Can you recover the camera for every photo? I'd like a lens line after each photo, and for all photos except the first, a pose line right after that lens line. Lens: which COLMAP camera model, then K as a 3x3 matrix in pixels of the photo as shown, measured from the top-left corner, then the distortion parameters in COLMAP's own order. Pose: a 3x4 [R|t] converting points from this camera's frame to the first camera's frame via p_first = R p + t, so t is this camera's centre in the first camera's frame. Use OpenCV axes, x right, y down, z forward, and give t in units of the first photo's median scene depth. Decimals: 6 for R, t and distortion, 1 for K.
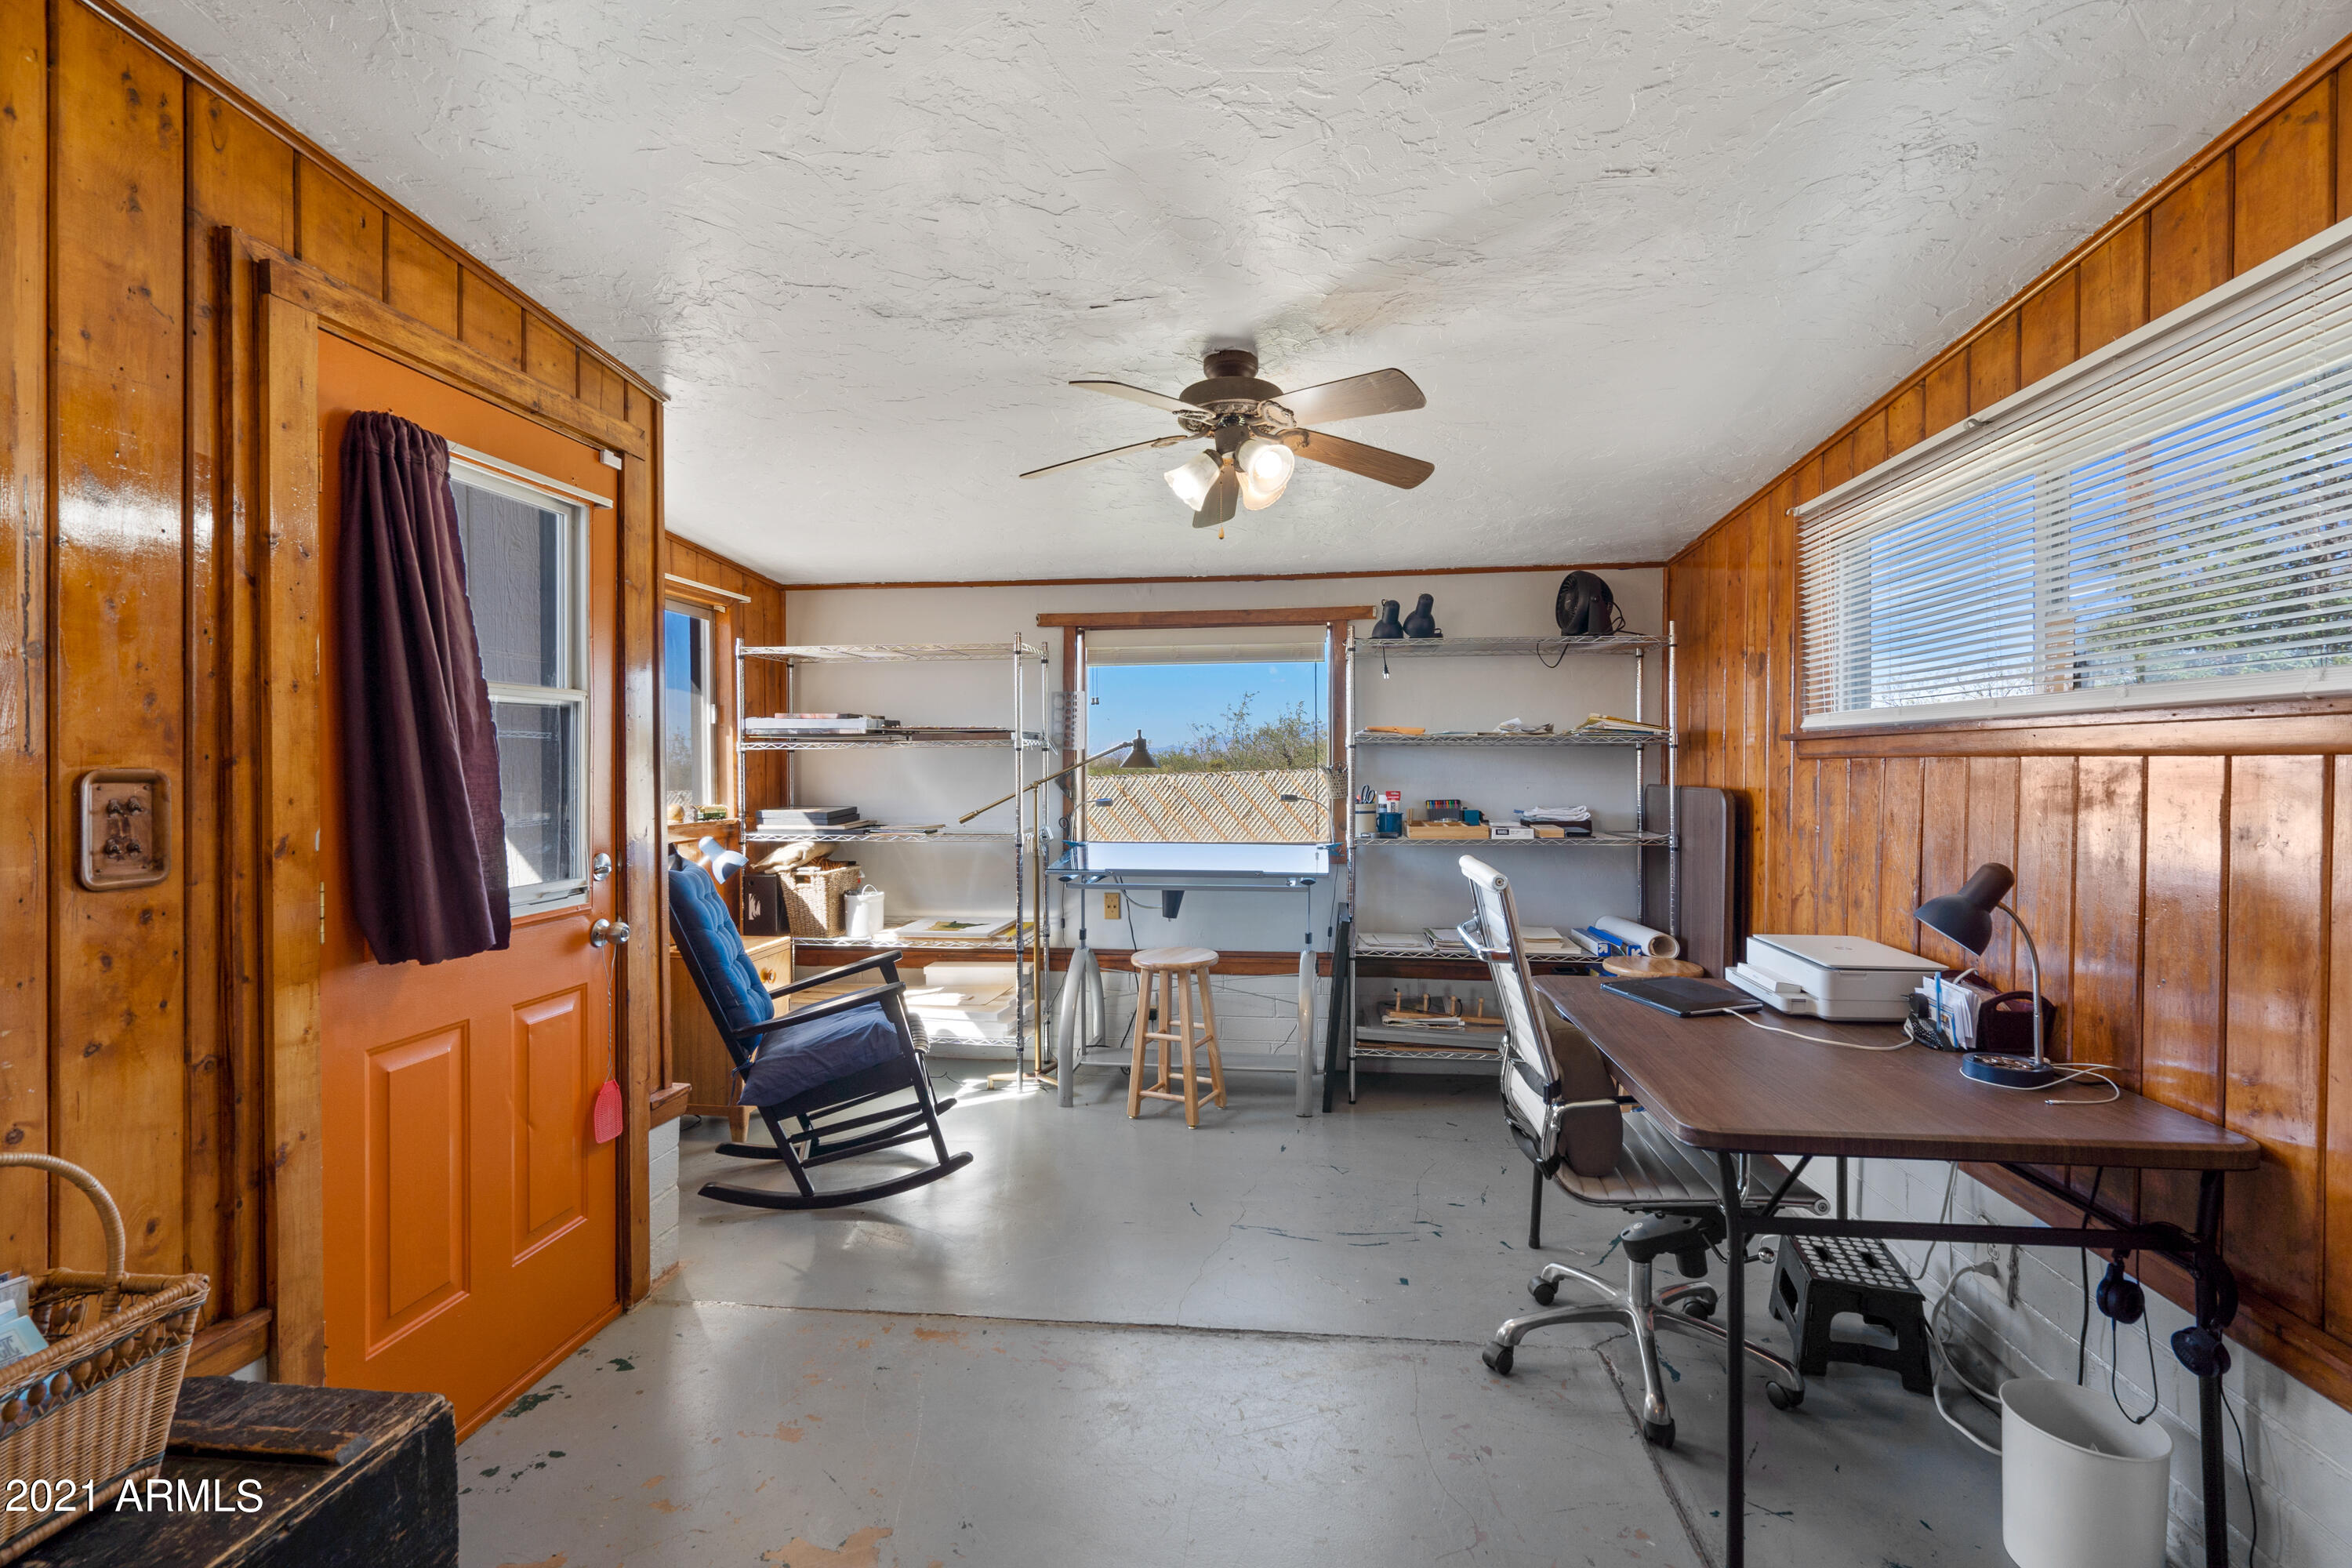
lens RADIAL K [[1078.4, 0, 1184.2], [0, 1078.4, 773.7], [0, 0, 1]] dist [-0.002895, -0.000959]
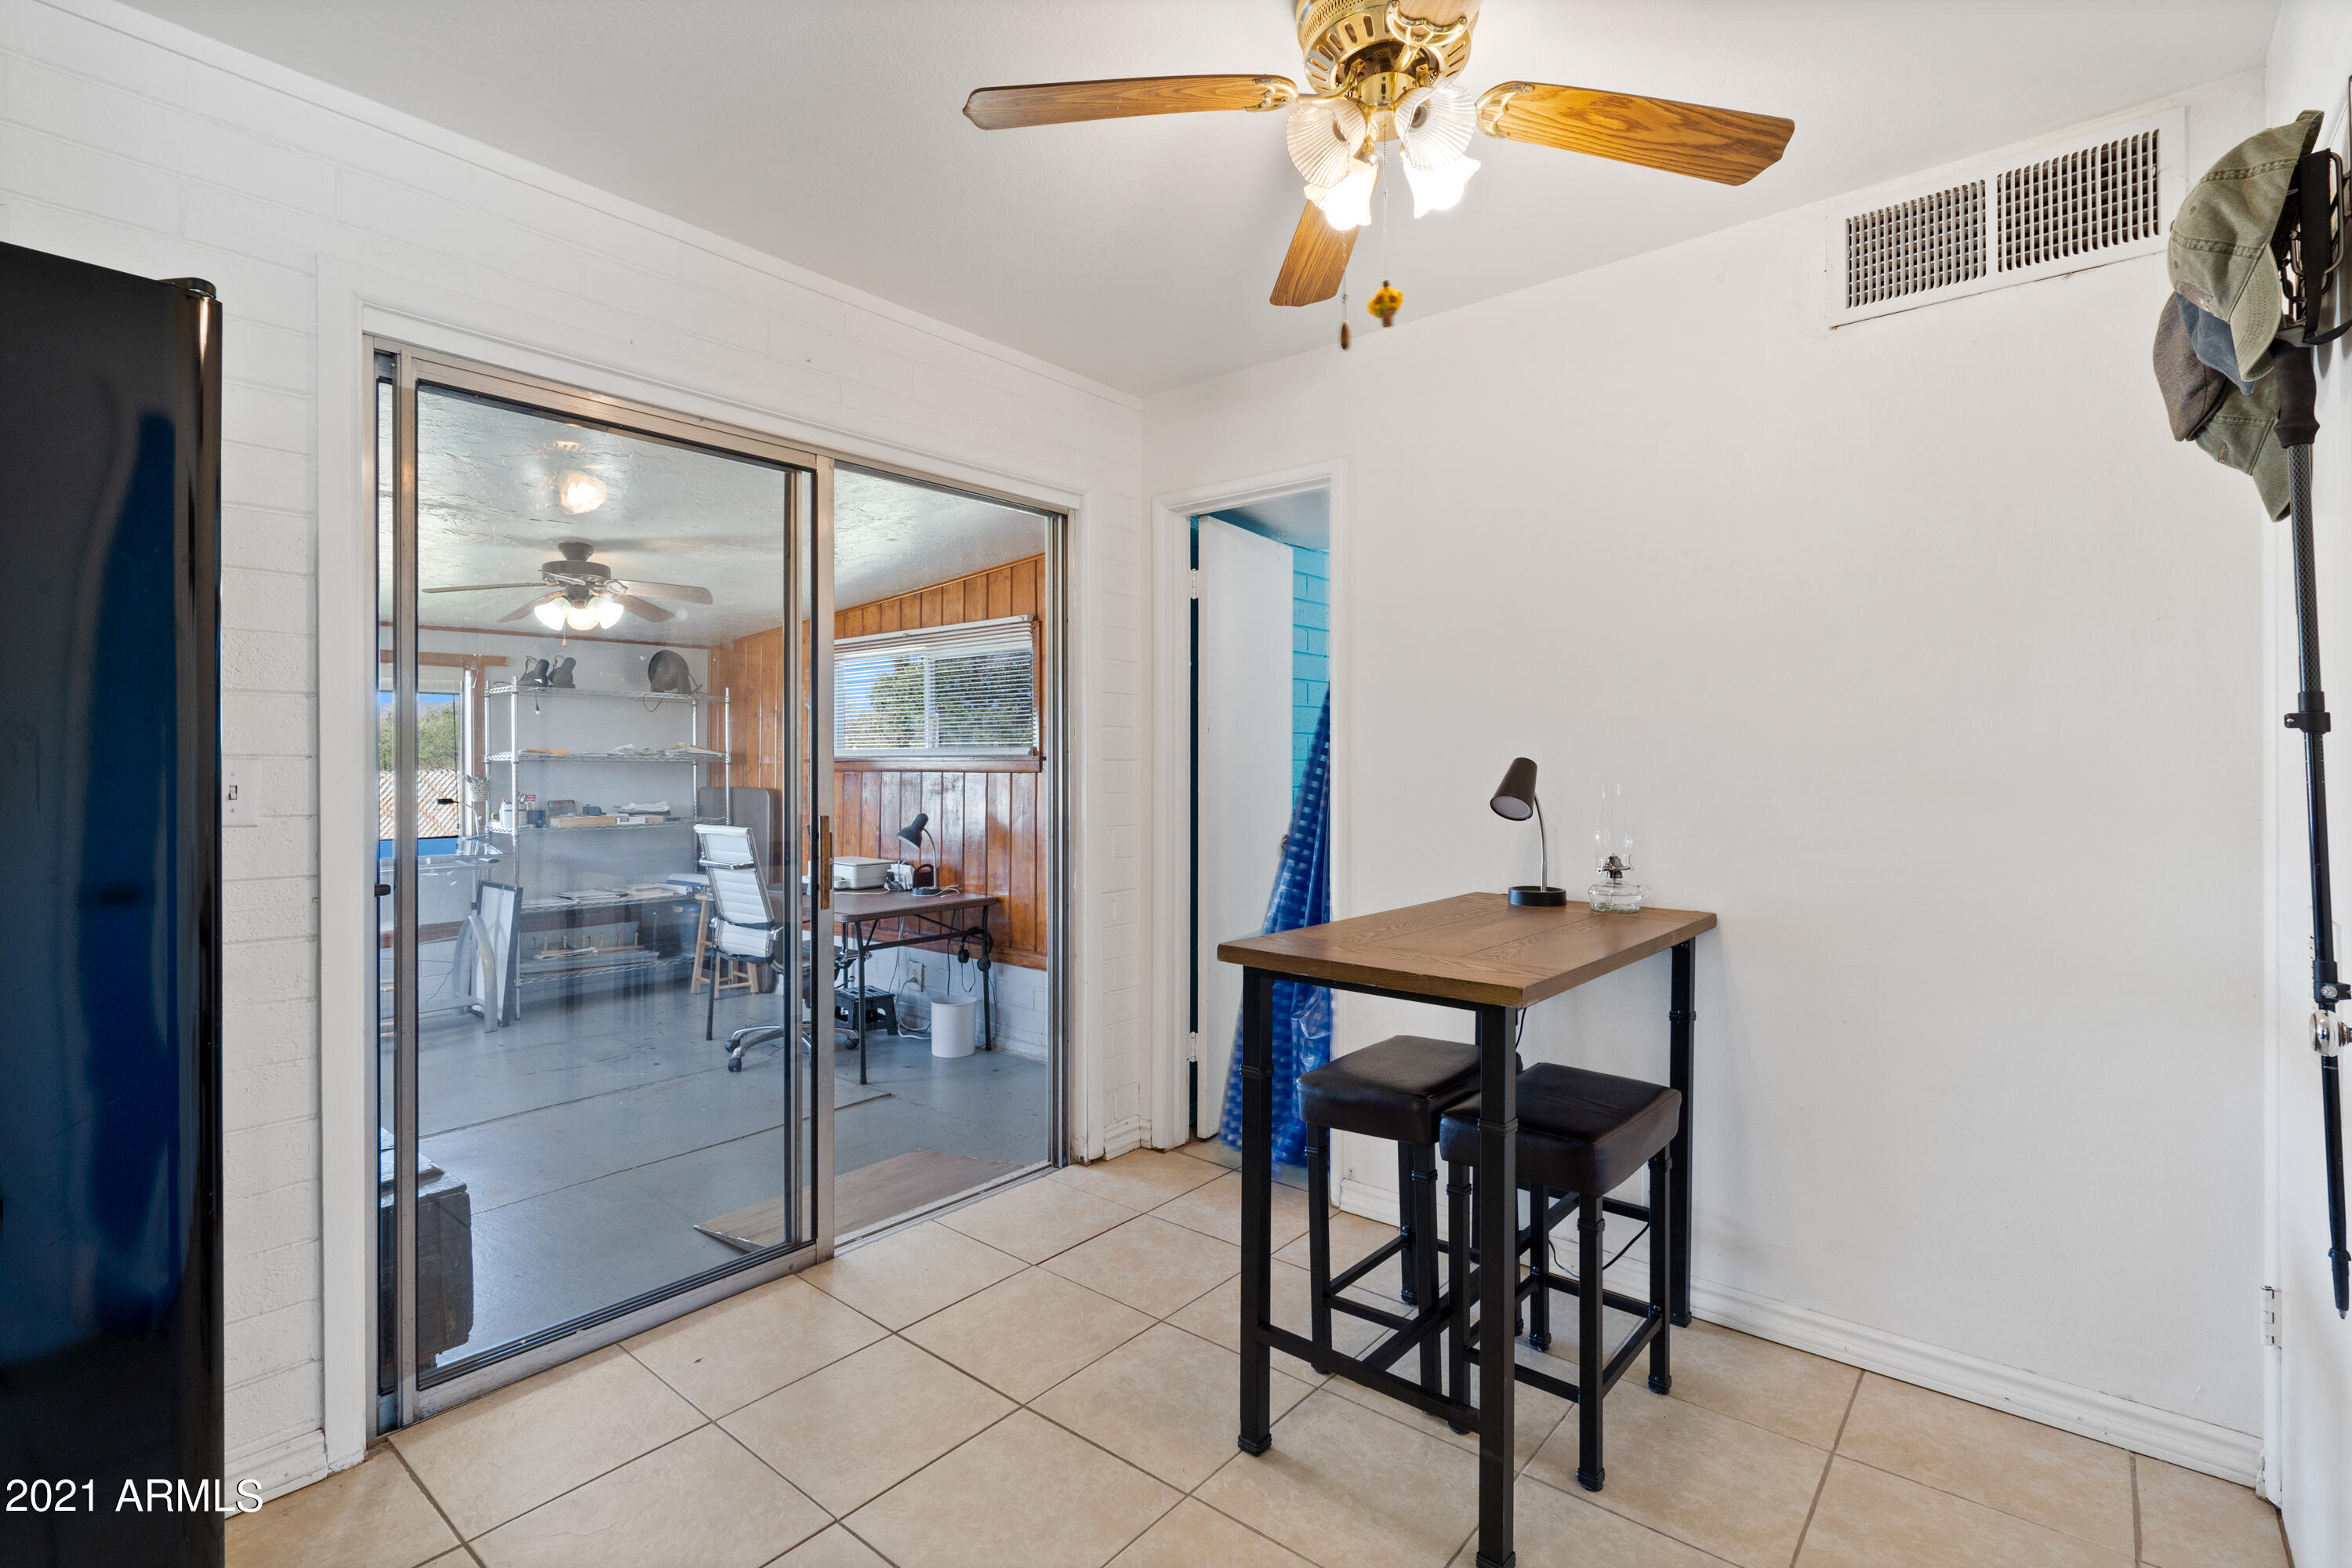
lens RADIAL K [[1078.4, 0, 1177.0], [0, 1078.4, 774.9], [0, 0, 1]] dist [-0.002895, -0.000959]
pose [[0.547104, -0.002613, 0.837060, -1.020645], [0.007748, 0.999968, -0.001943, -0.000909], [-0.837028, 0.007549, 0.547107, -0.887340]]
